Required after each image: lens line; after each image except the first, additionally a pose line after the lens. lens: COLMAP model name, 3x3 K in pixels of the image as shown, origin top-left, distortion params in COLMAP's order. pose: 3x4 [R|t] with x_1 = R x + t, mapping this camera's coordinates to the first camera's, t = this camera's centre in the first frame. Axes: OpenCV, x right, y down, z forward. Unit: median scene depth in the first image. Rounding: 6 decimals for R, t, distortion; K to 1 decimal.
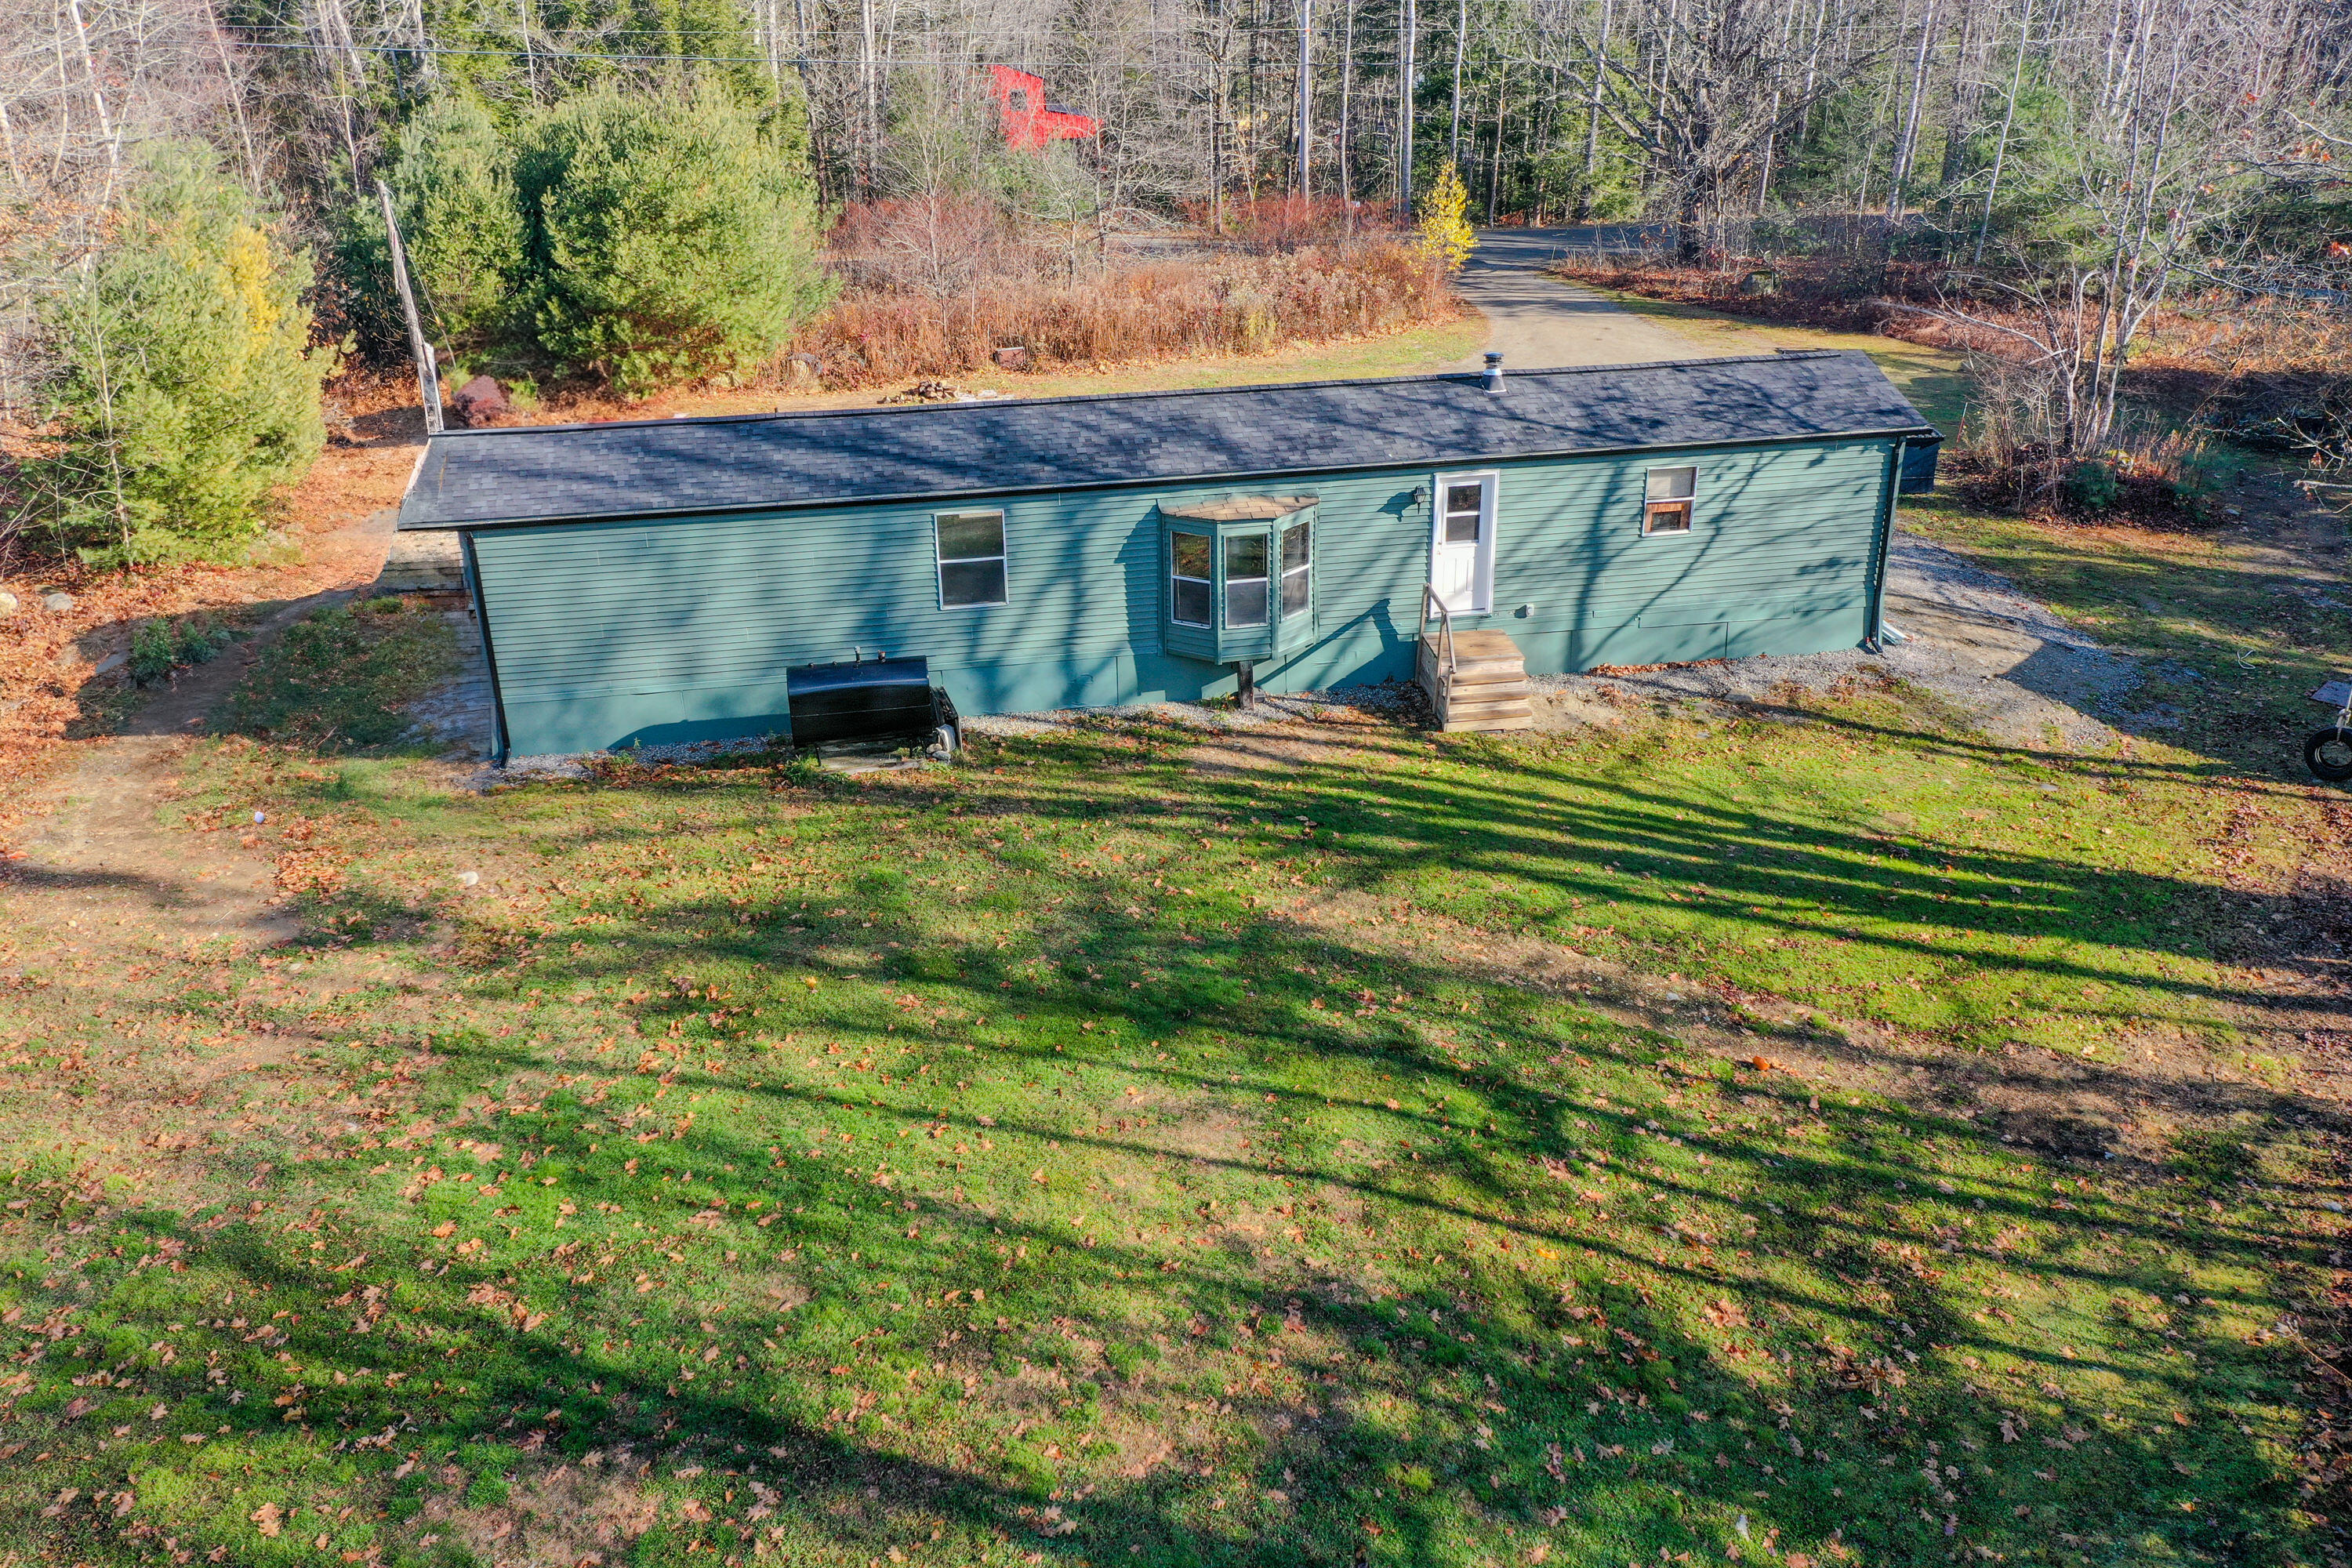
lens RADIAL K [[1856.8, 0, 1176.0], [0, 1856.8, 784.0], [0, 0, 1]] dist [-0.004616, 0.002503]
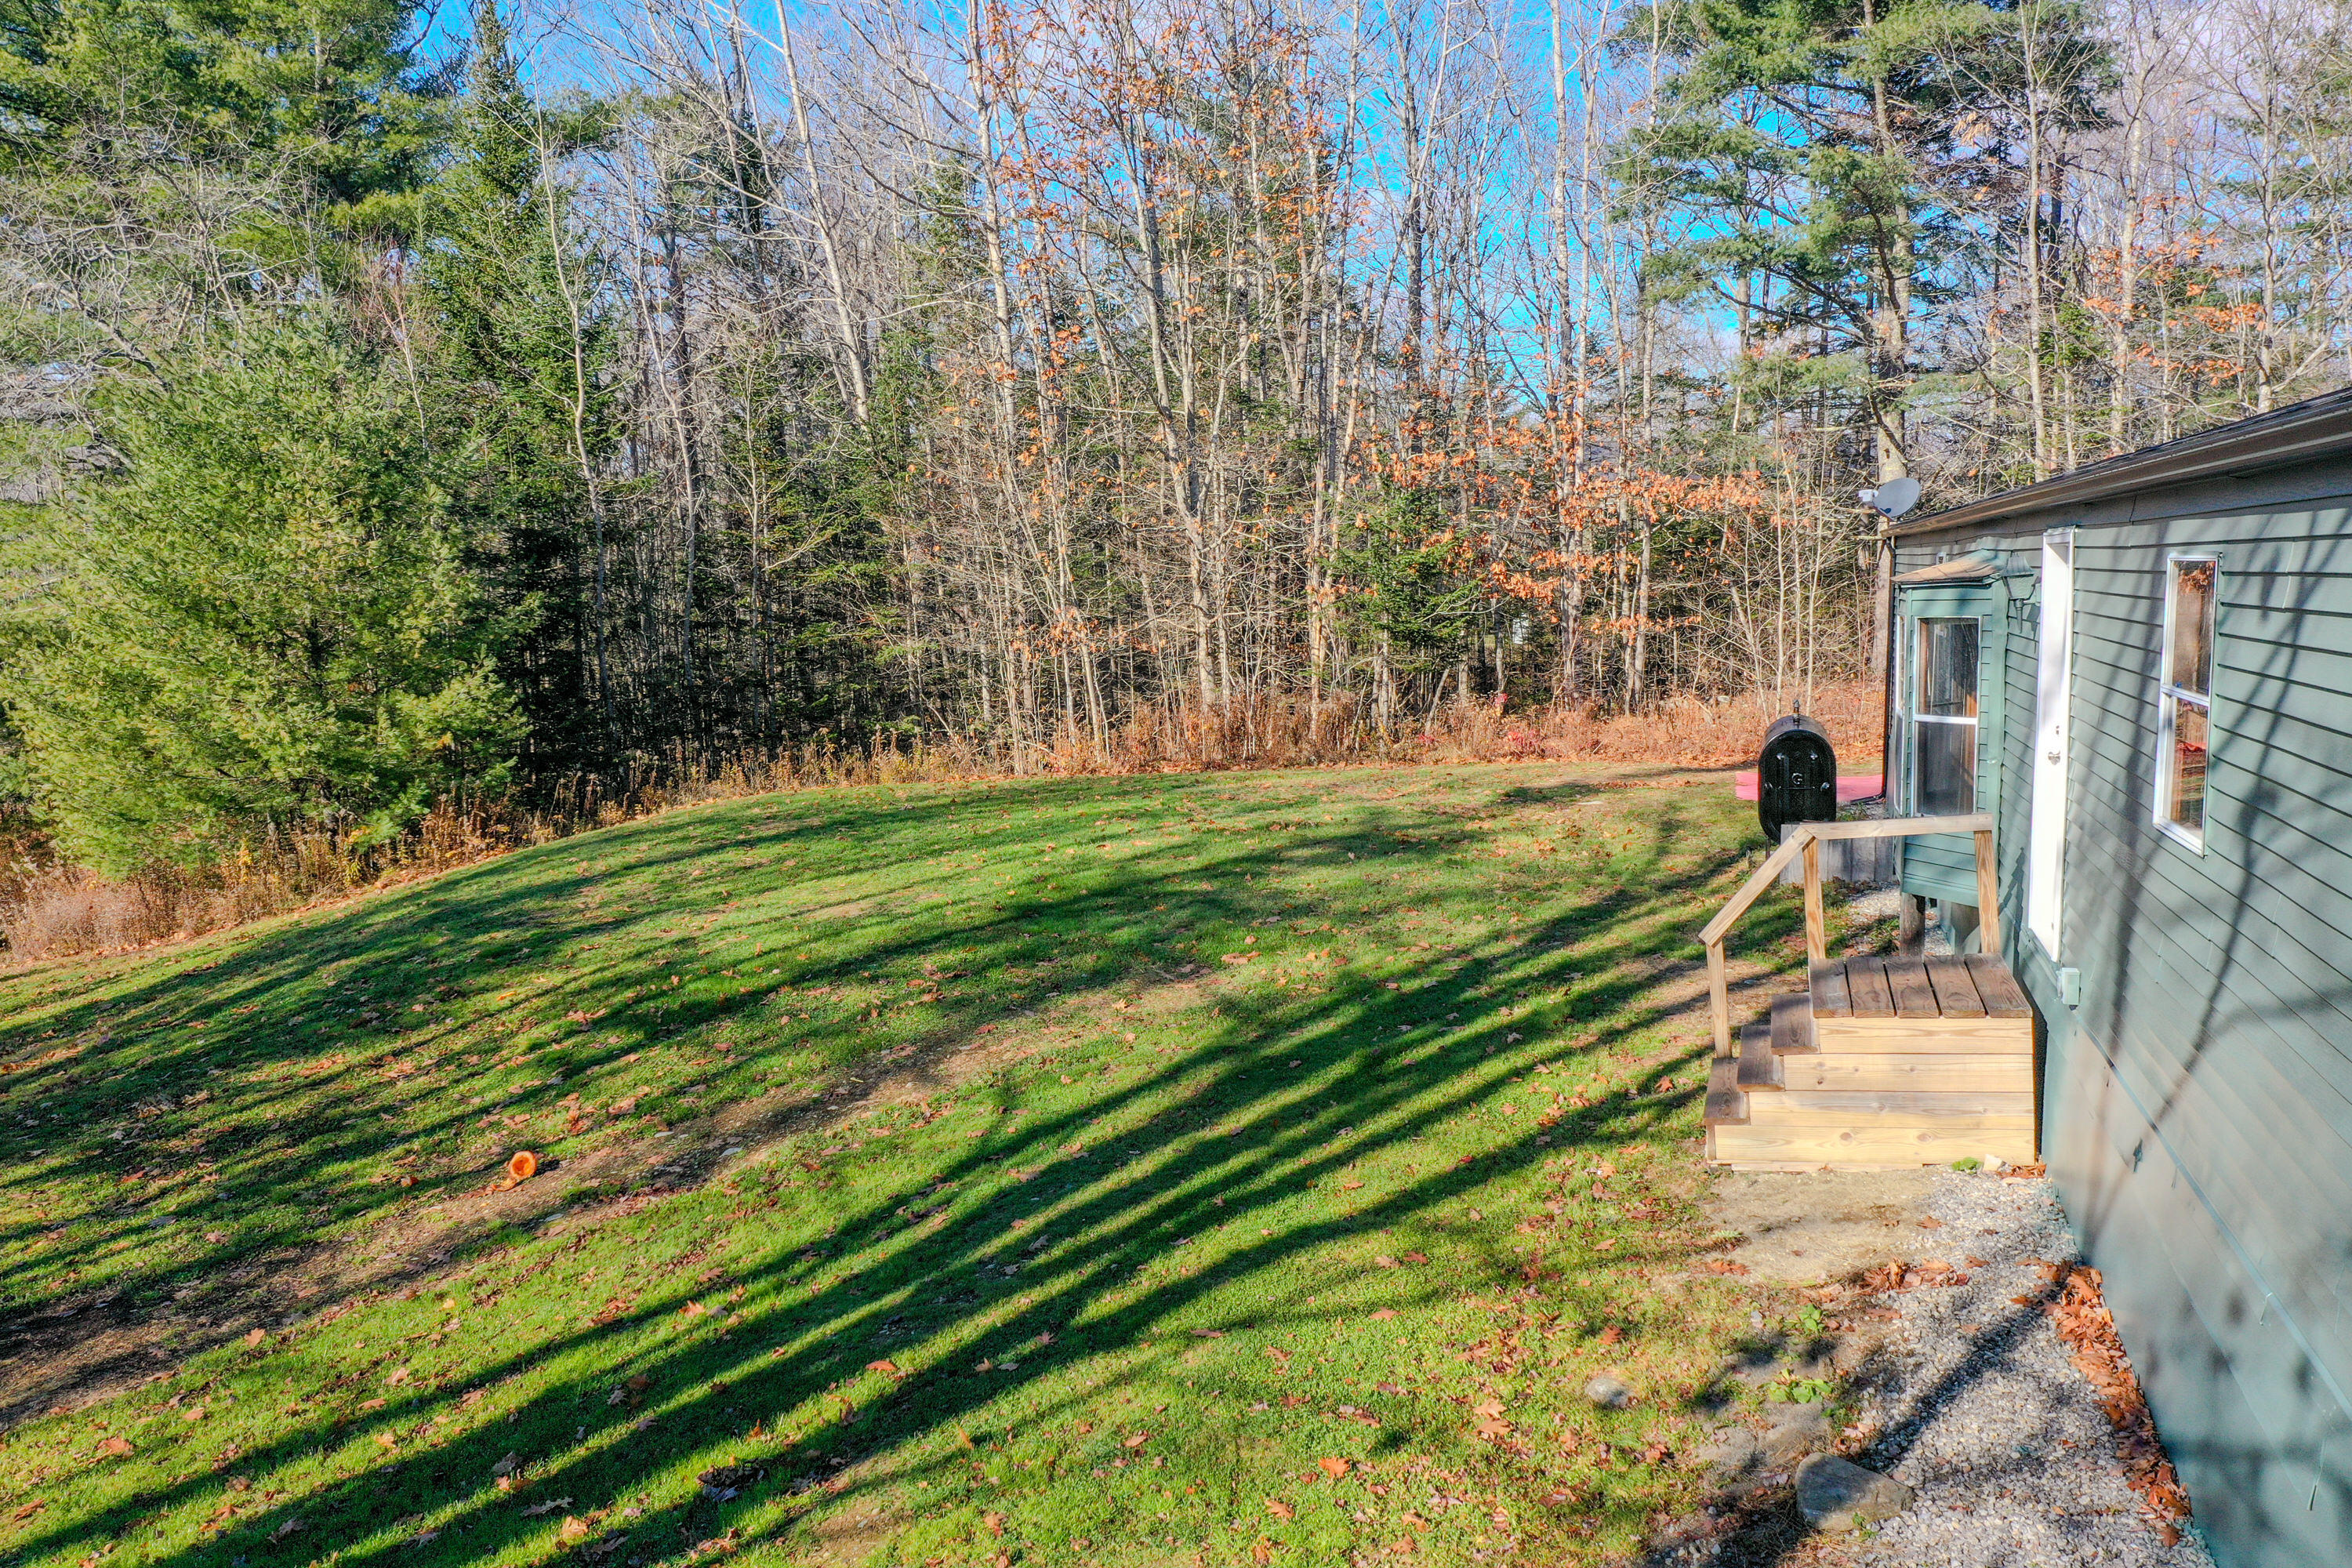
lens RADIAL K [[1856.8, 0, 1176.0], [0, 1856.8, 784.0], [0, 0, 1]] dist [-0.004616, 0.002503]
pose [[-0.465057, 0.131409, -0.875473, 0.573831], [-0.353381, 0.879162, 0.319681, -0.184301], [0.811692, 0.458045, -0.362423, 1.041460]]
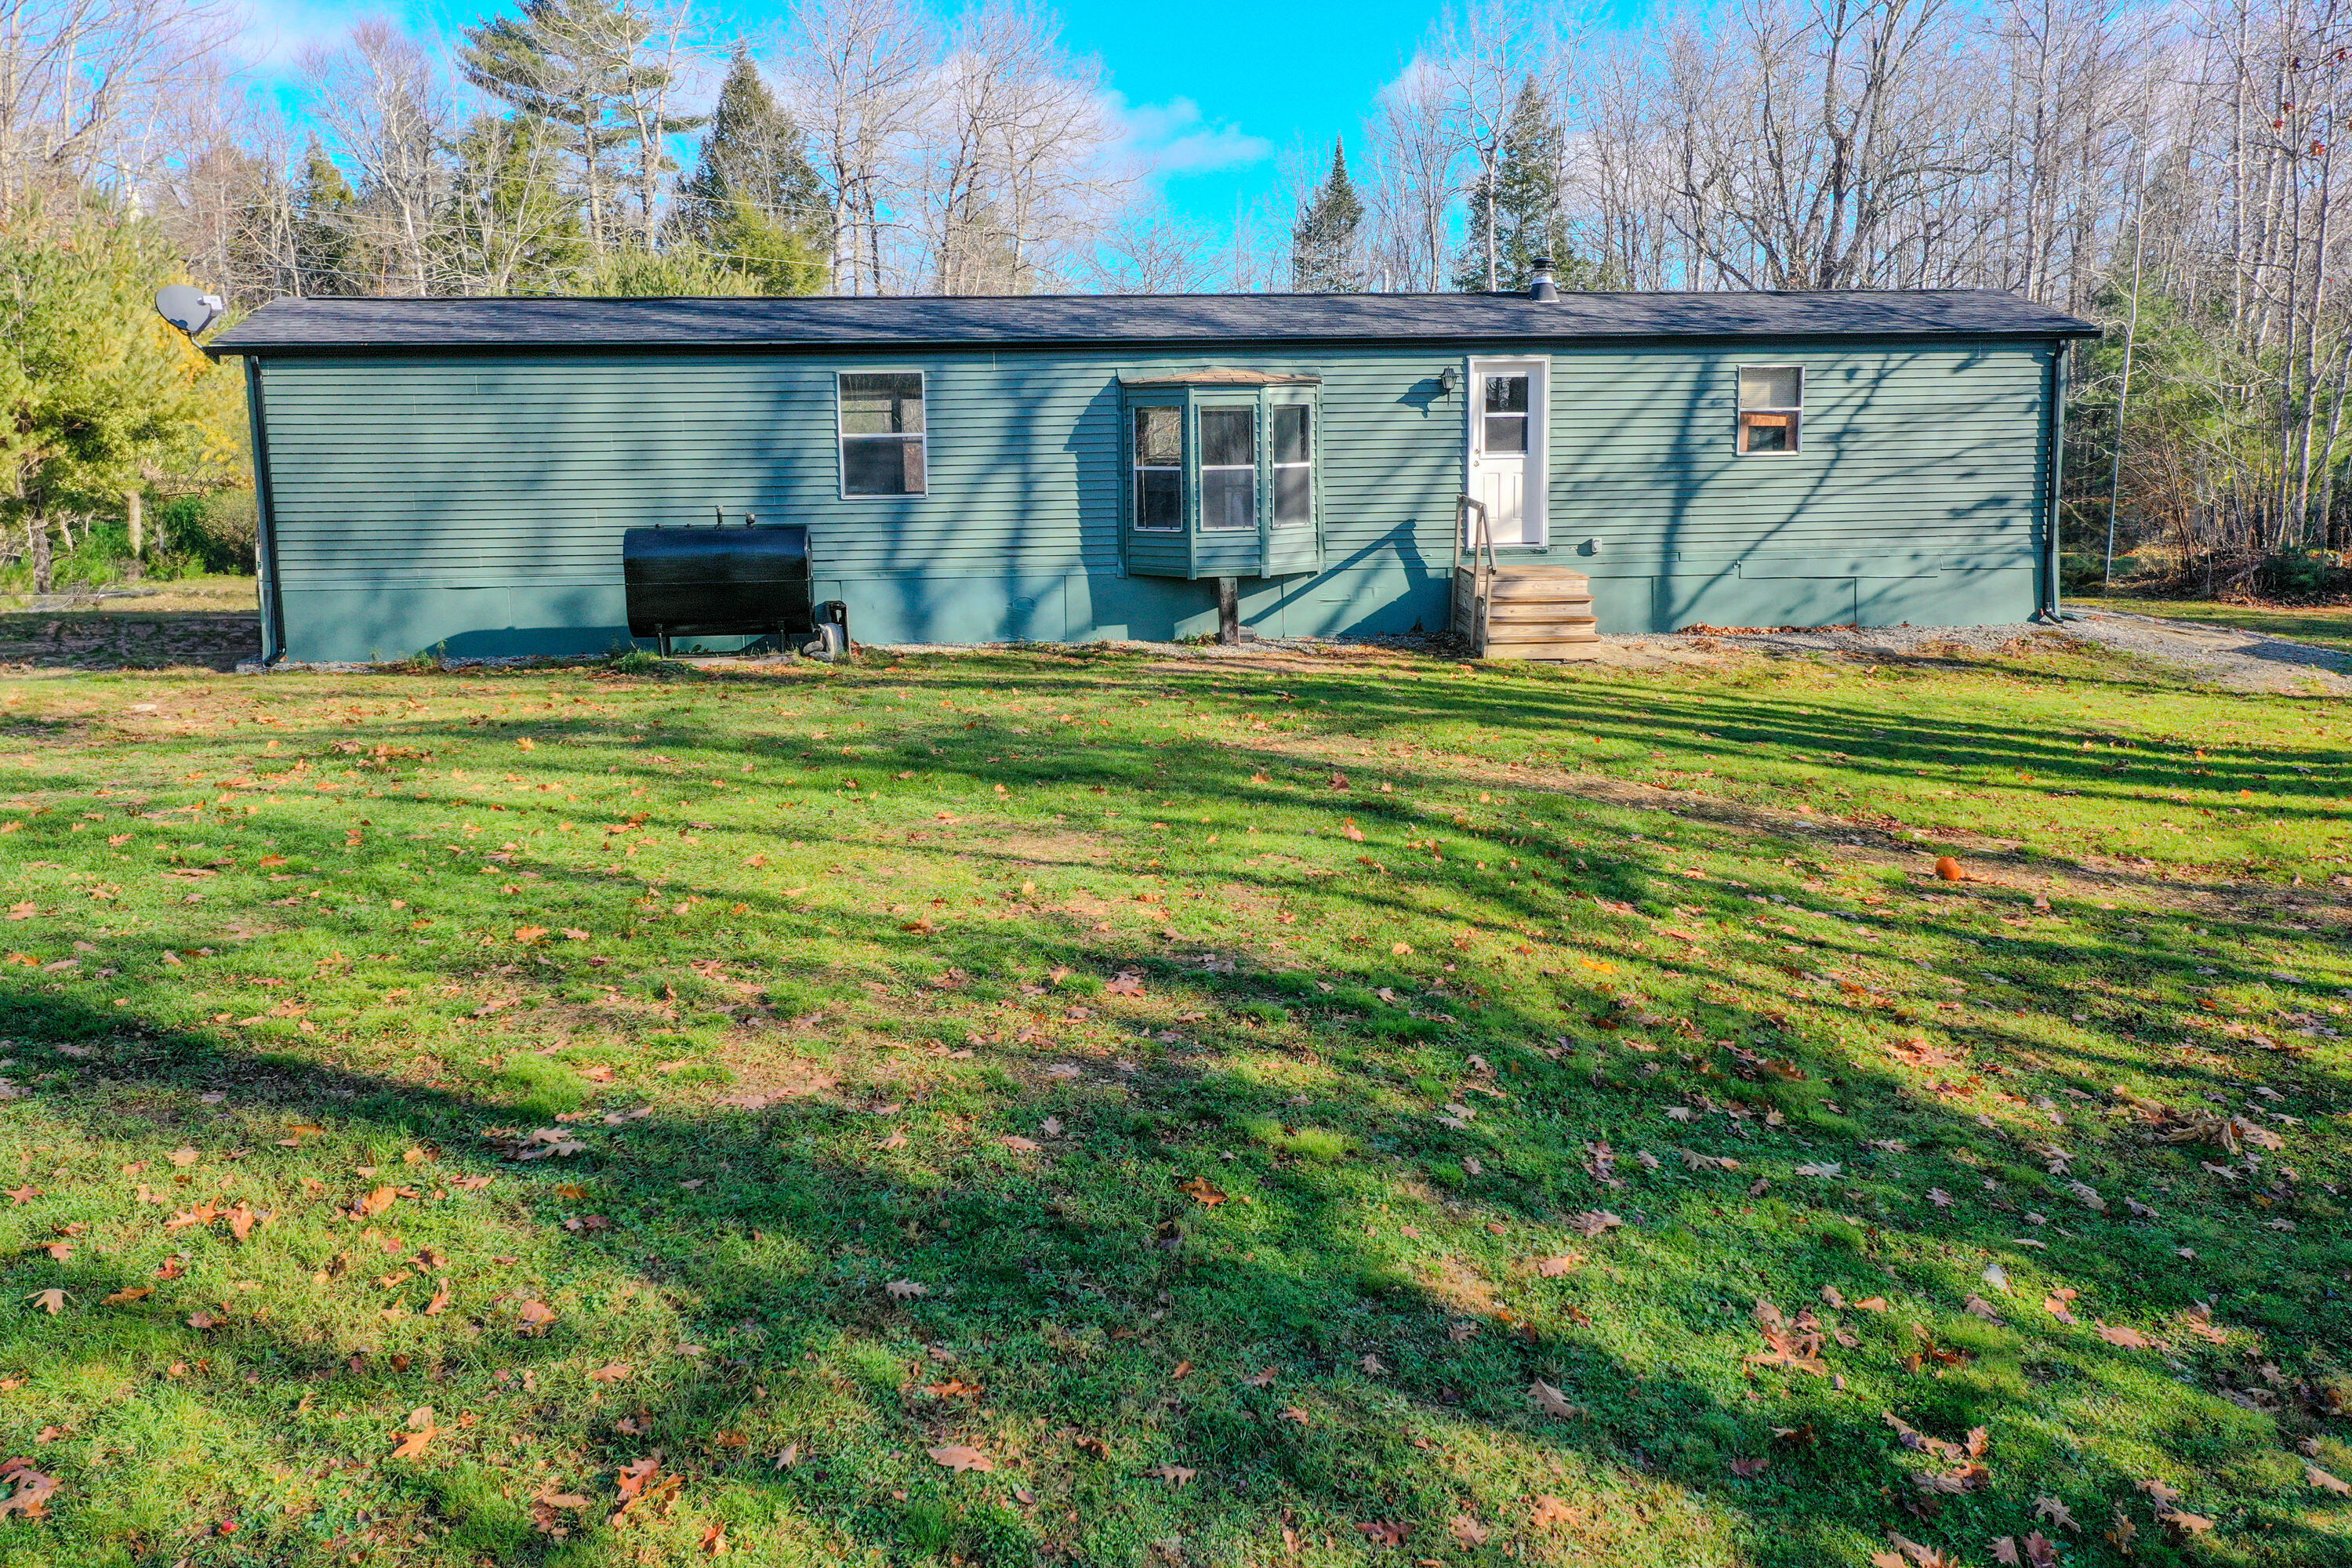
lens RADIAL K [[1856.8, 0, 1176.0], [0, 1856.8, 784.0], [0, 0, 1]] dist [-0.004616, 0.002503]
pose [[0.997773, 0.011190, -0.065751, 0.070334], [-0.028291, 0.963749, -0.265307, 0.232950], [0.060398, 0.266576, 0.961920, 0.279263]]
